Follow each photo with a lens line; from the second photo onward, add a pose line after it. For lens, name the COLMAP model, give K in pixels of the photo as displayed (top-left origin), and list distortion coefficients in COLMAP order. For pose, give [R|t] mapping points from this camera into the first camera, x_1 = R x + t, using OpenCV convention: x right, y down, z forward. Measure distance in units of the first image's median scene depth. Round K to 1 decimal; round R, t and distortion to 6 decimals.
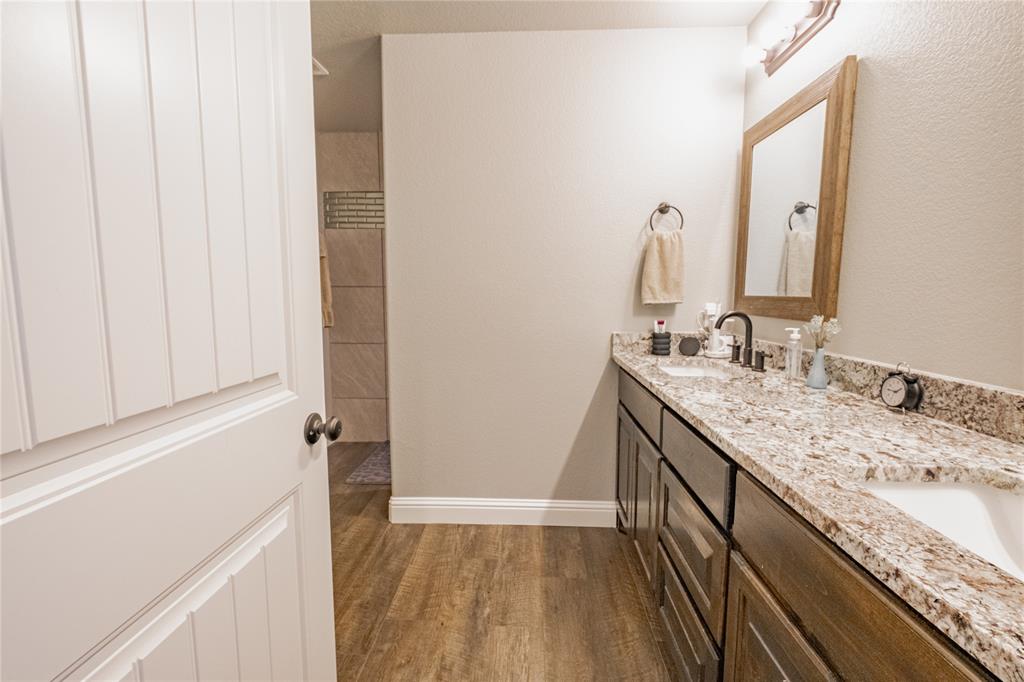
lens RADIAL K [[440.0, 0, 512.0], [0, 440.0, 341.0], [0, 0, 1]] dist [-0.006974, 0.000358]
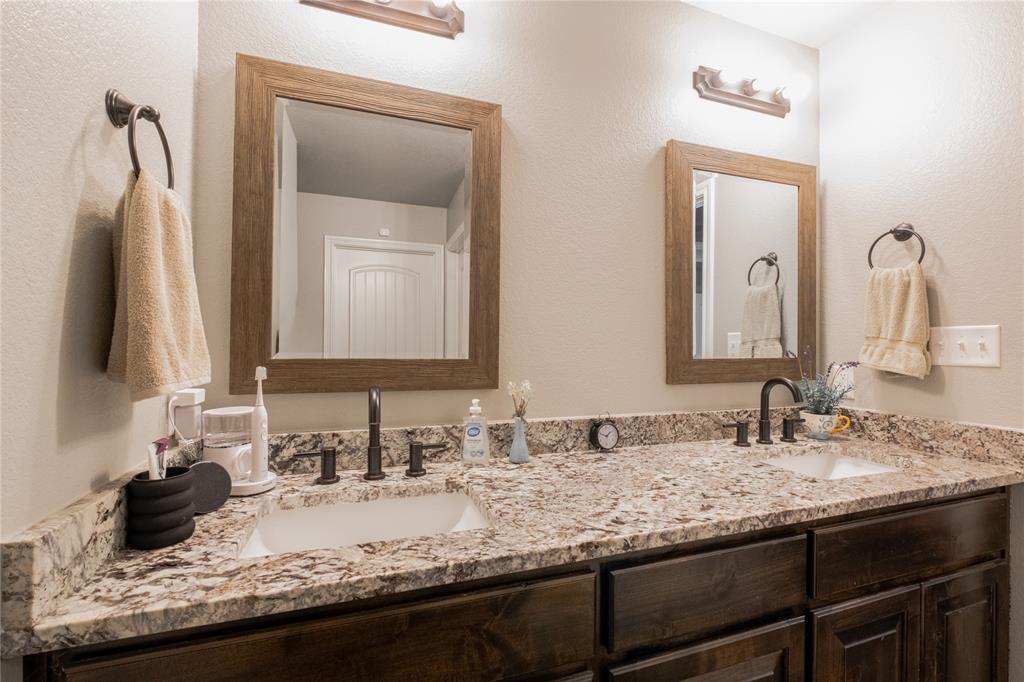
lens RADIAL K [[440.0, 0, 512.0], [0, 440.0, 341.0], [0, 0, 1]] dist [-0.006974, 0.000358]
pose [[-0.373771, 0.003168, 0.927516, -0.159089], [0.092194, 0.995169, 0.033753, -0.226382], [-0.922928, 0.098127, -0.372257, 1.806496]]
